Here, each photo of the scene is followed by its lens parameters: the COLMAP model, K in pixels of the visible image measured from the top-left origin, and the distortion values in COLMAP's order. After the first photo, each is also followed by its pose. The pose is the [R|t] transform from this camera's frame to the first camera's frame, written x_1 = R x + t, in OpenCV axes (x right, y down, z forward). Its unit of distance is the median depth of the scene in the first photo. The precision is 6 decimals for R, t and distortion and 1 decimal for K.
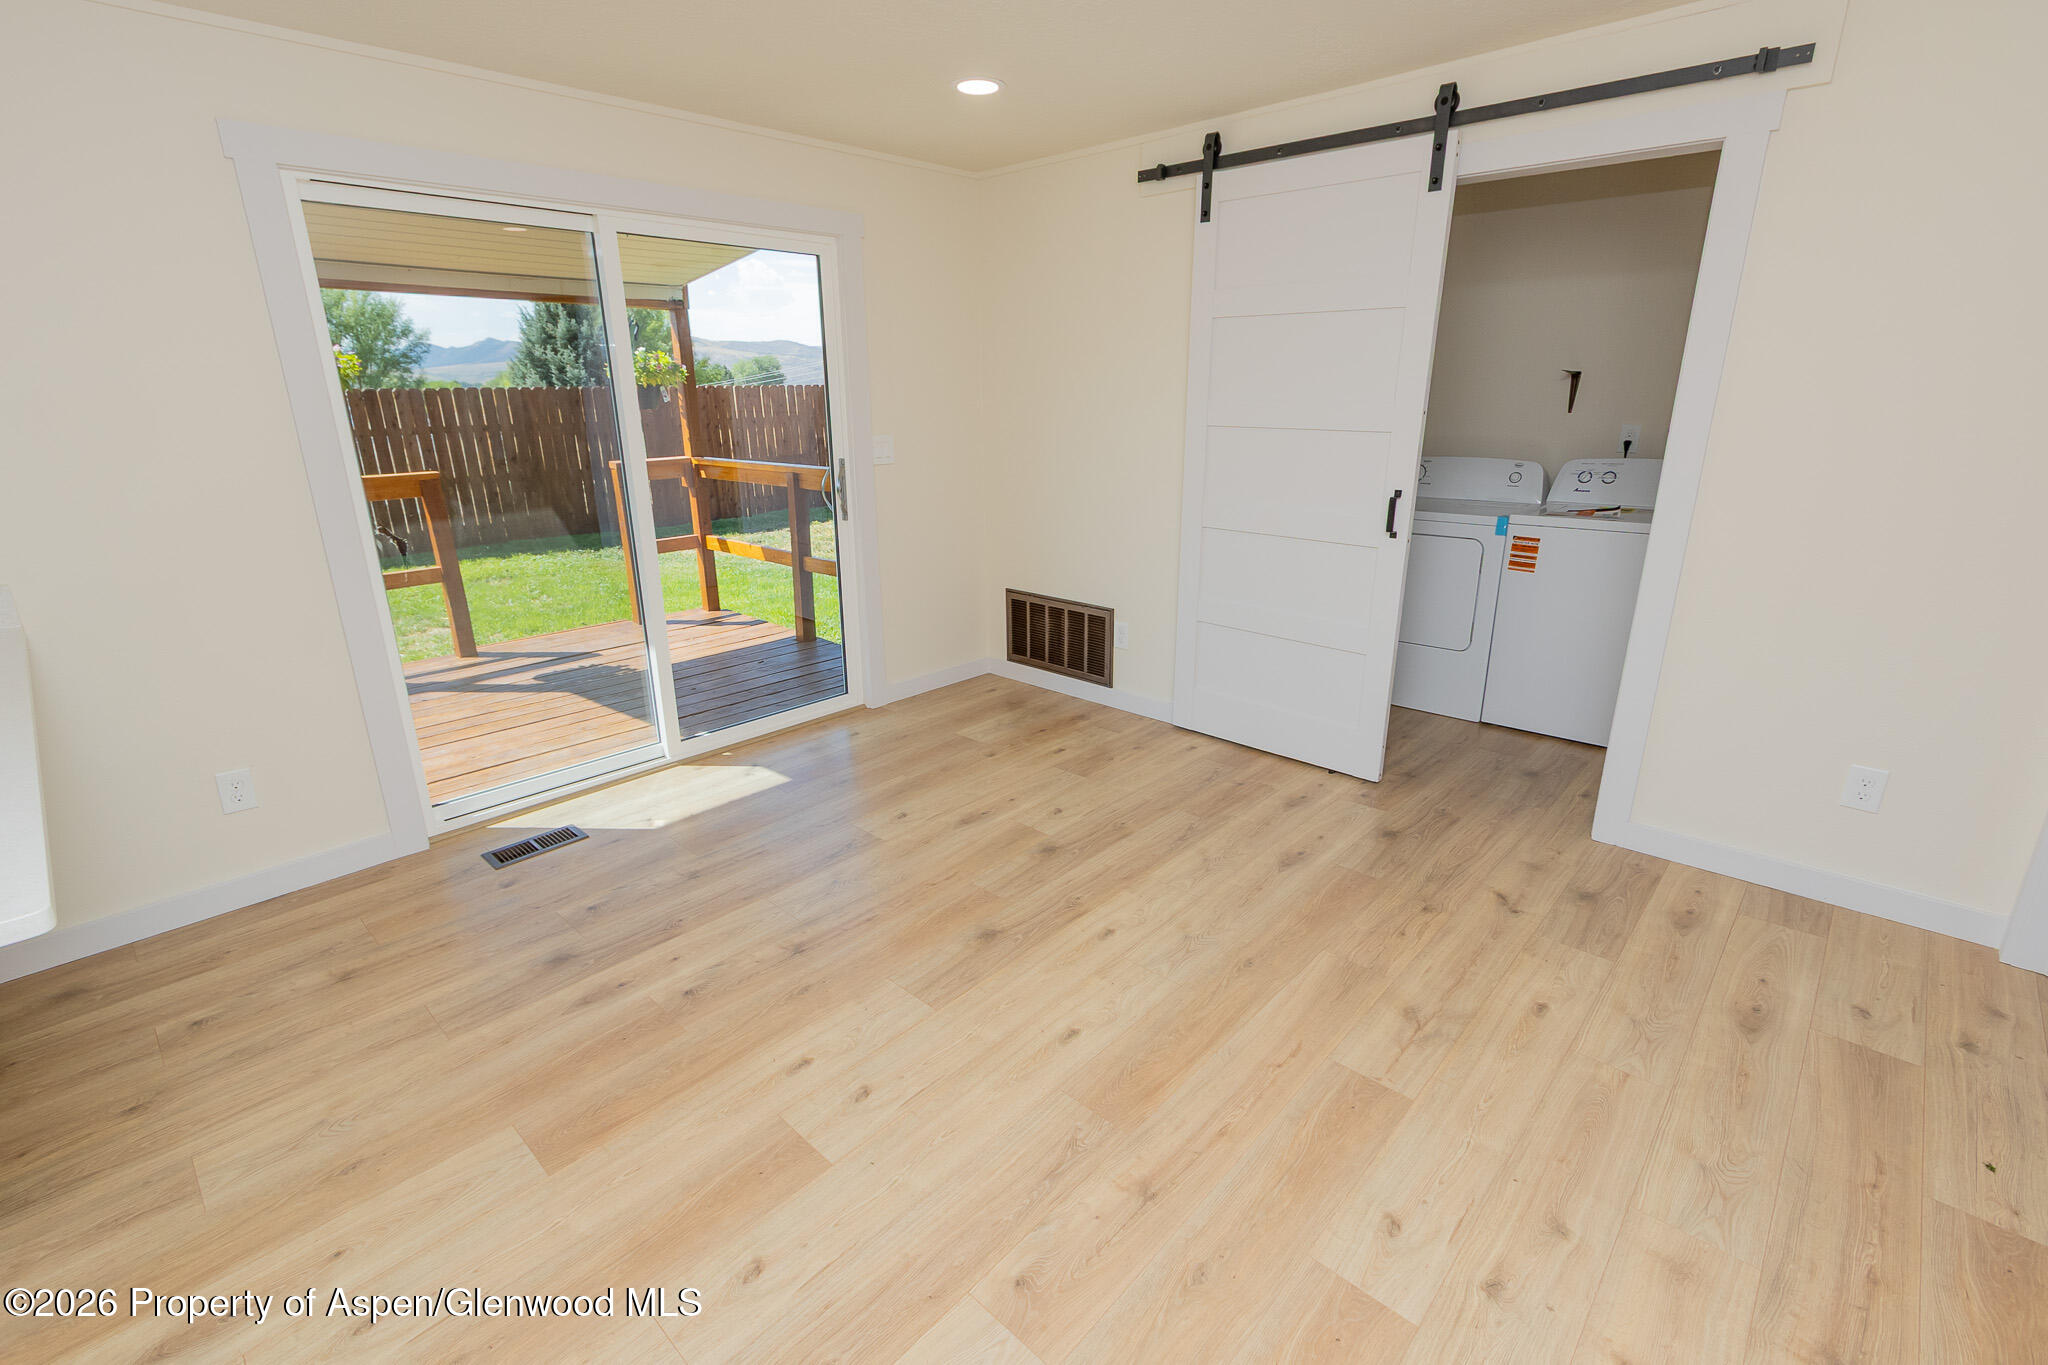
lens RADIAL K [[916.0, 0, 1029.3], [0, 916.0, 679.2], [0, 0, 1]] dist [-0.000703, -0.000703]
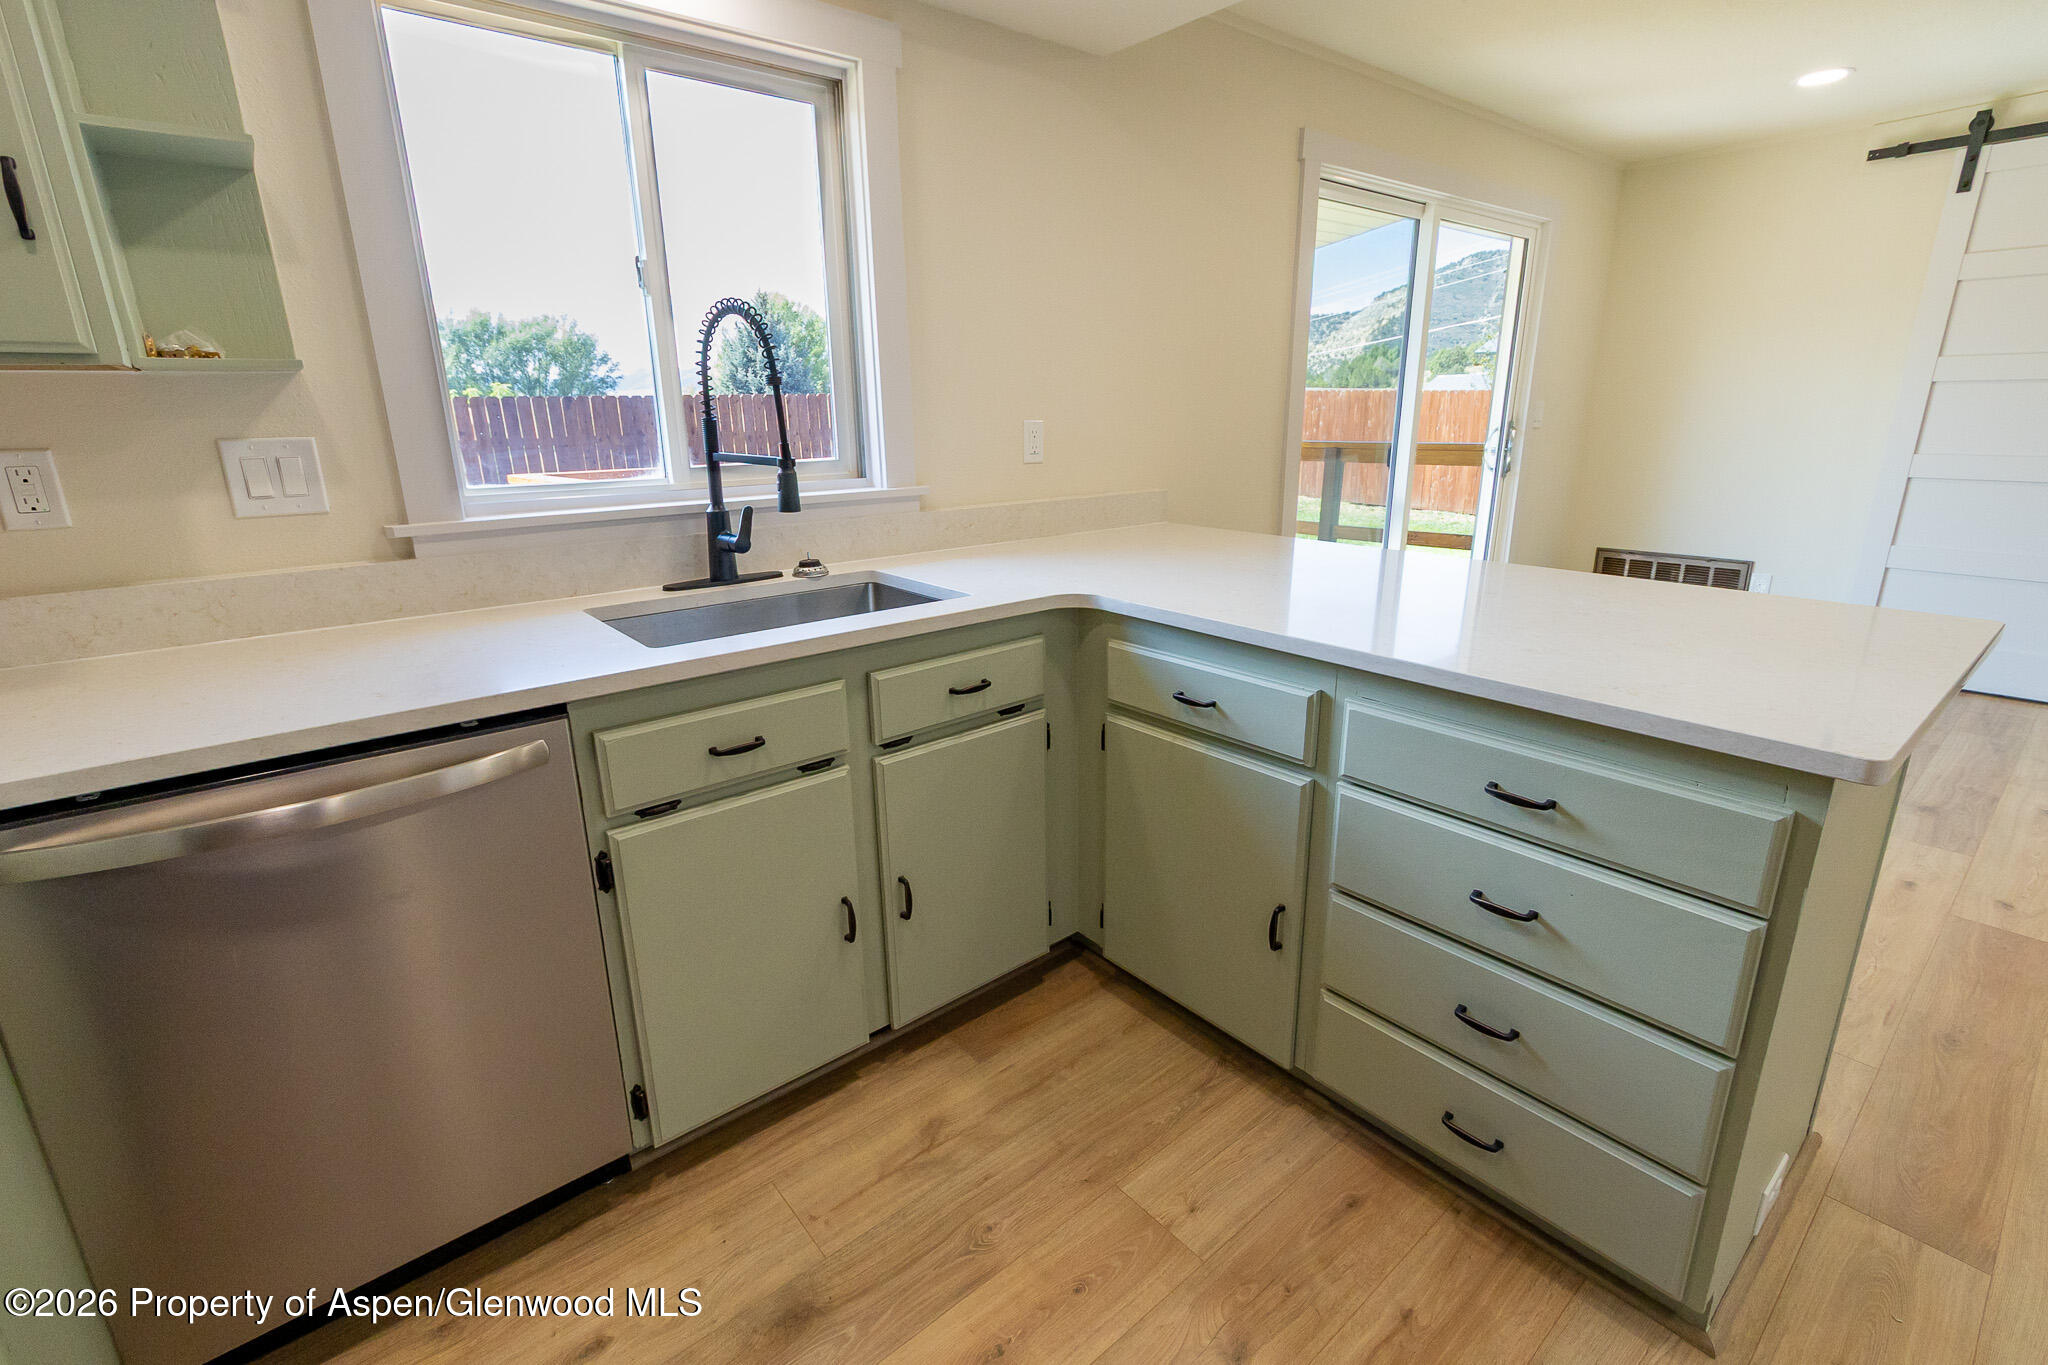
lens RADIAL K [[917.0, 0, 1020.3], [0, 917.0, 662.3], [0, 0, 1]] dist [0.009802, 0.000050]
pose [[0.991854, 0.024339, -0.125032, -0.781611], [-0.029156, 0.998896, -0.036836, 0.133522], [0.123997, 0.040181, 0.991469, -0.211738]]
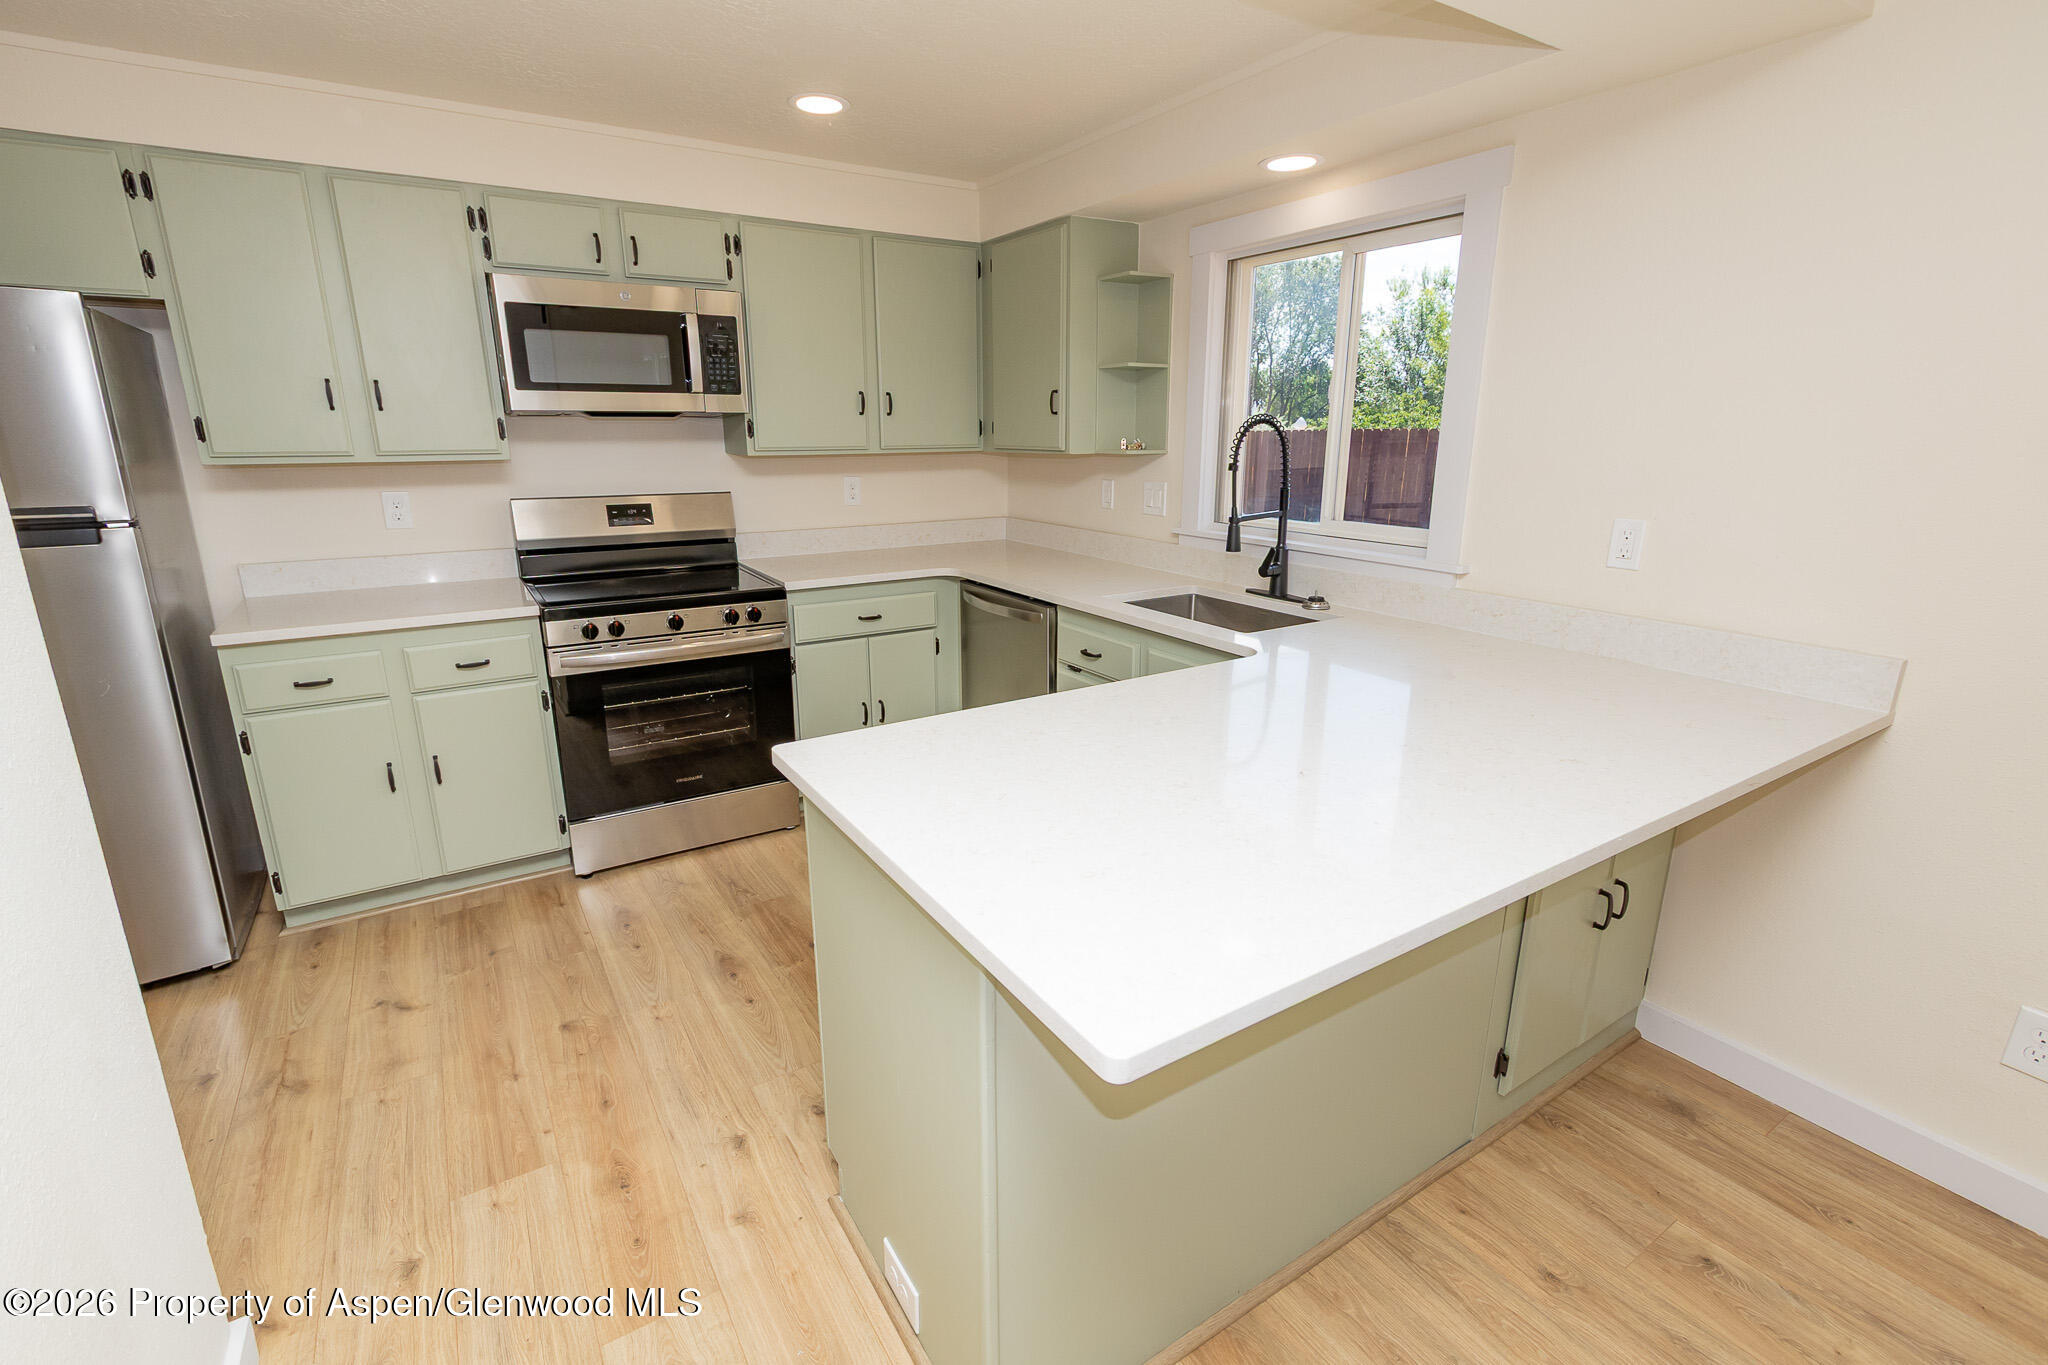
lens RADIAL K [[928.3, 0, 1021.0], [0, 928.3, 671.1], [0, 0, 1]] dist [0.005818, 0.000385]
pose [[-0.249414, 0.250581, -0.935415, -0.128920], [-0.297764, 0.899302, 0.320301, -0.085606], [0.921482, 0.358420, -0.149685, 0.293930]]
